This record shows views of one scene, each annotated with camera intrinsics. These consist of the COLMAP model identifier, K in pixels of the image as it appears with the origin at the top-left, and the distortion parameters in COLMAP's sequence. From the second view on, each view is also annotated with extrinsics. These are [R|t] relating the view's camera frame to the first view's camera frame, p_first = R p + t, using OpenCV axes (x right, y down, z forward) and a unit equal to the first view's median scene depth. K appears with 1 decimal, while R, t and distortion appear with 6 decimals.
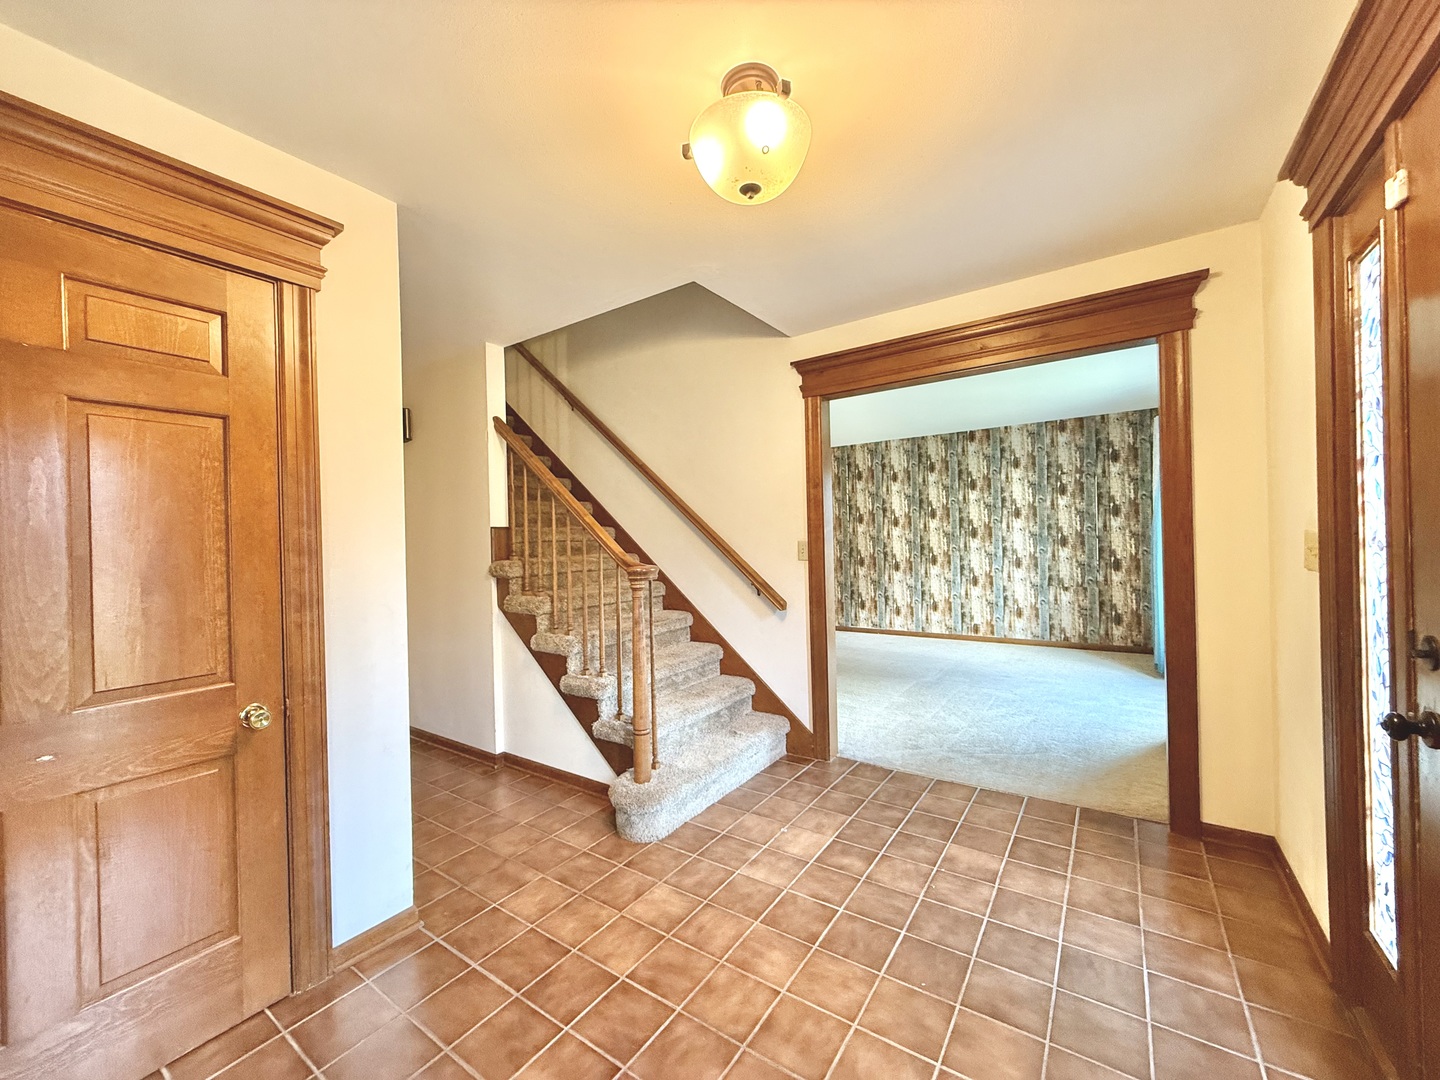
lens RADIAL K [[572.8, 0, 717.6], [0, 572.8, 538.2], [0, 0, 1]] dist [-0.002109, 0.000745]
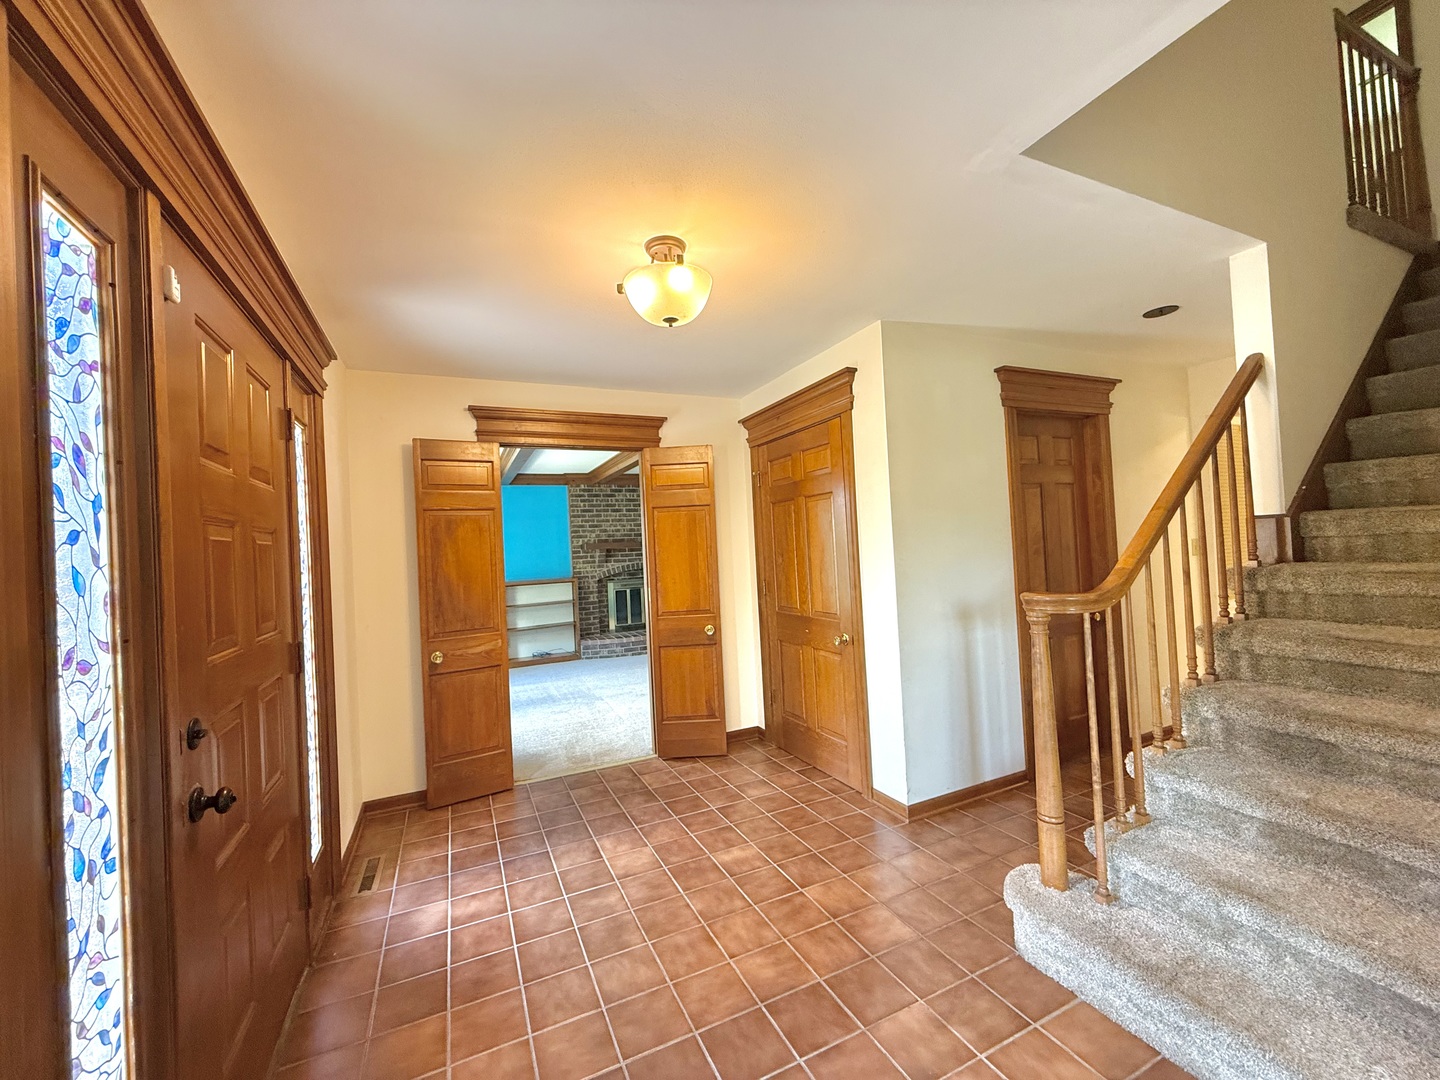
lens RADIAL K [[572.8, 0, 716.5], [0, 572.8, 541.1], [0, 0, 1]] dist [-0.002109, 0.000745]
pose [[-0.507089, 0.033717, -0.861234, 1.009504], [0.064453, 0.997920, 0.001118, -0.059493], [0.859481, -0.054943, -0.508207, 1.476307]]
